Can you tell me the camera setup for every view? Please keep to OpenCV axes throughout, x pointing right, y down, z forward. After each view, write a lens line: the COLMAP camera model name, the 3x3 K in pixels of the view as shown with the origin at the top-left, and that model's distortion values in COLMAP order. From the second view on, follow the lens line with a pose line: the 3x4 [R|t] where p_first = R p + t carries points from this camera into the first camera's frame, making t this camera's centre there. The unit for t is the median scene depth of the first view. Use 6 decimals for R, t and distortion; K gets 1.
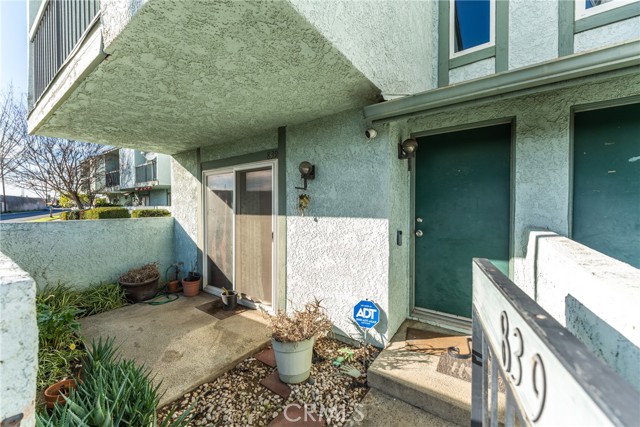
lens RADIAL K [[253.5, 0, 315.8], [0, 253.5, 204.9], [0, 0, 1]] dist [-0.001459, -0.000198]
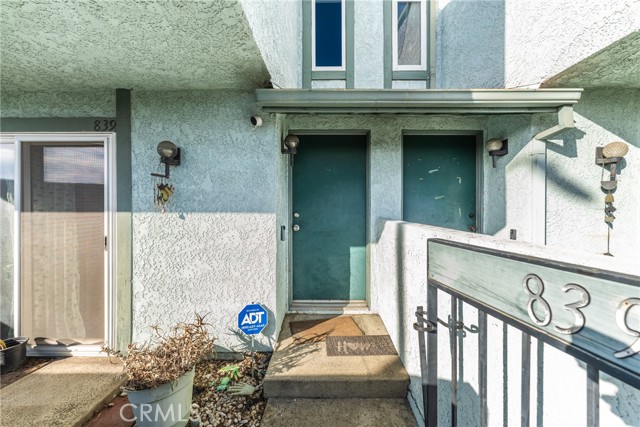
lens RADIAL K [[253.5, 0, 315.8], [0, 253.5, 204.9], [0, 0, 1]] dist [-0.001459, -0.000198]
pose [[0.811057, 0.010887, 0.584865, -0.138050], [-0.009528, 0.999940, -0.005401, 0.024563], [-0.584889, -0.001191, 0.811113, 0.126231]]
